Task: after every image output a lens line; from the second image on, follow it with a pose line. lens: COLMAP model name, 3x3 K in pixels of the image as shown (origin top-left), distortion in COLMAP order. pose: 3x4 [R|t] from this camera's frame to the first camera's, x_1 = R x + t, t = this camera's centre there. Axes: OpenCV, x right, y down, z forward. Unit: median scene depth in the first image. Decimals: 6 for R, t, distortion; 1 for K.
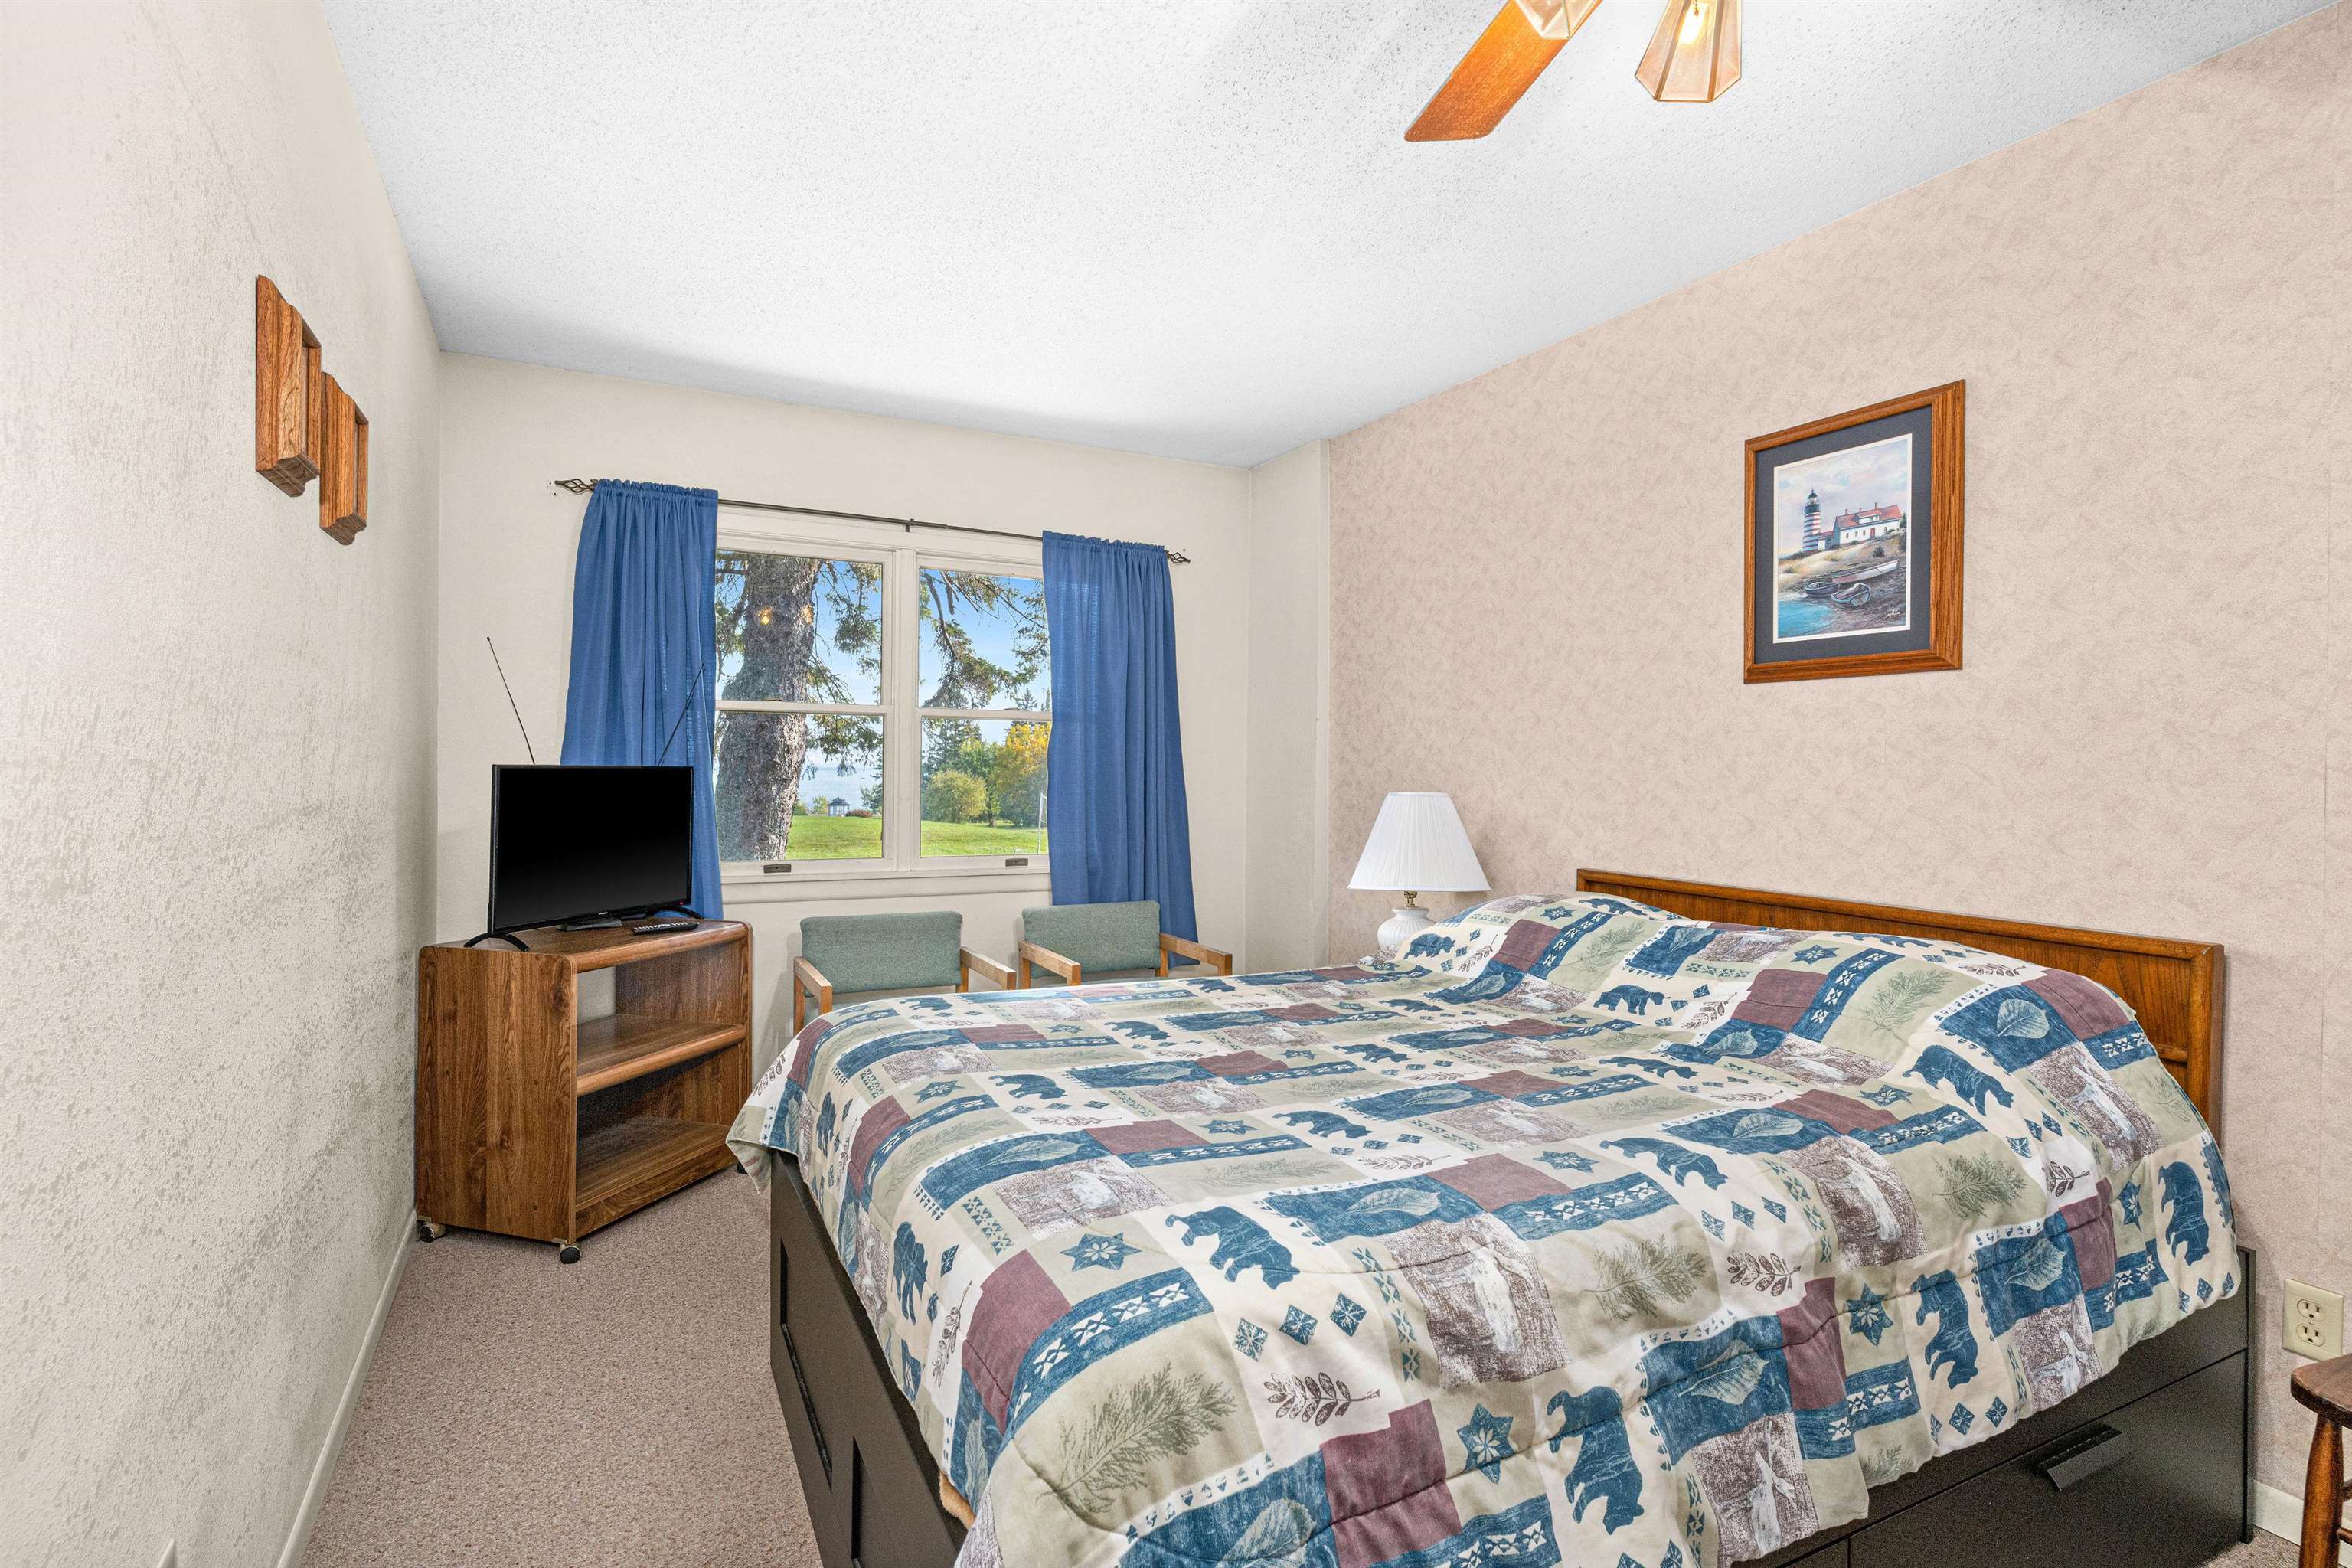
lens RADIAL K [[1134.3, 0, 1185.7], [0, 1134.3, 776.9], [0, 0, 1]] dist [0.001764, 0.002299]
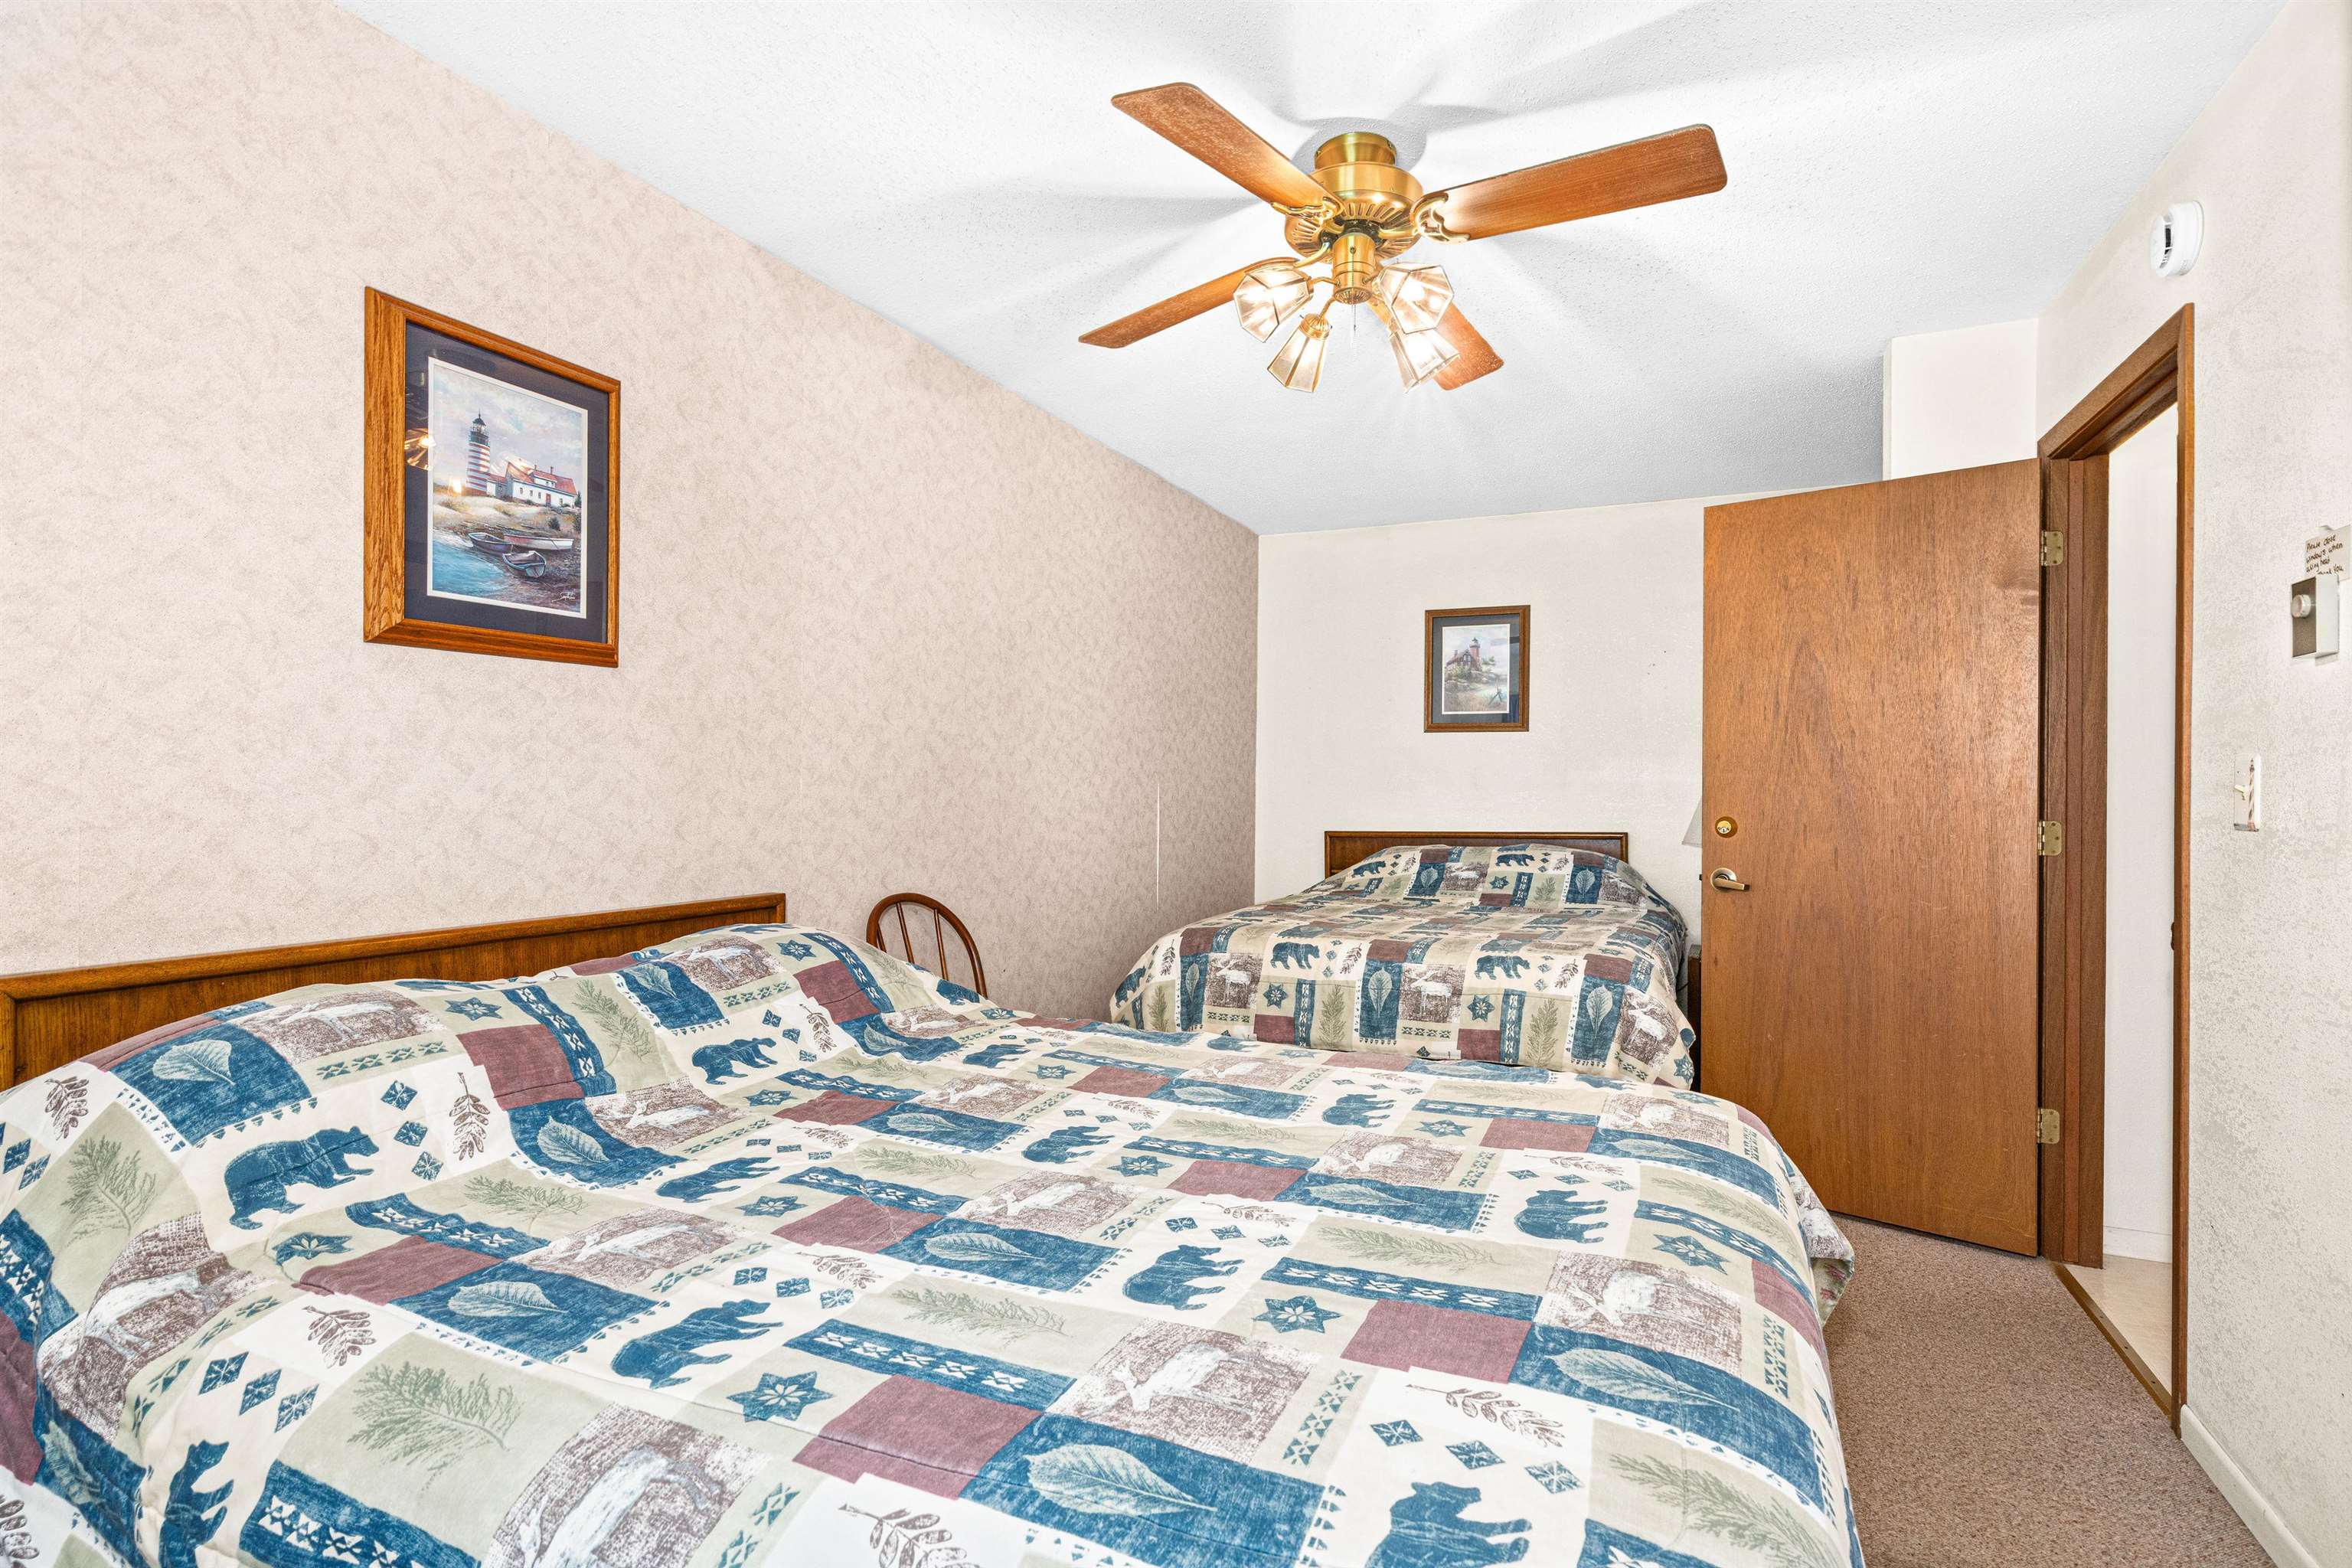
lens RADIAL K [[1134.3, 0, 1164.7], [0, 1134.3, 782.1], [0, 0, 1]] dist [0.001764, 0.002299]
pose [[-0.608427, -0.013821, 0.793489, -0.398100], [-0.003064, 0.999882, 0.015067, -0.009696], [-0.793604, 0.006736, -0.608398, 1.178217]]
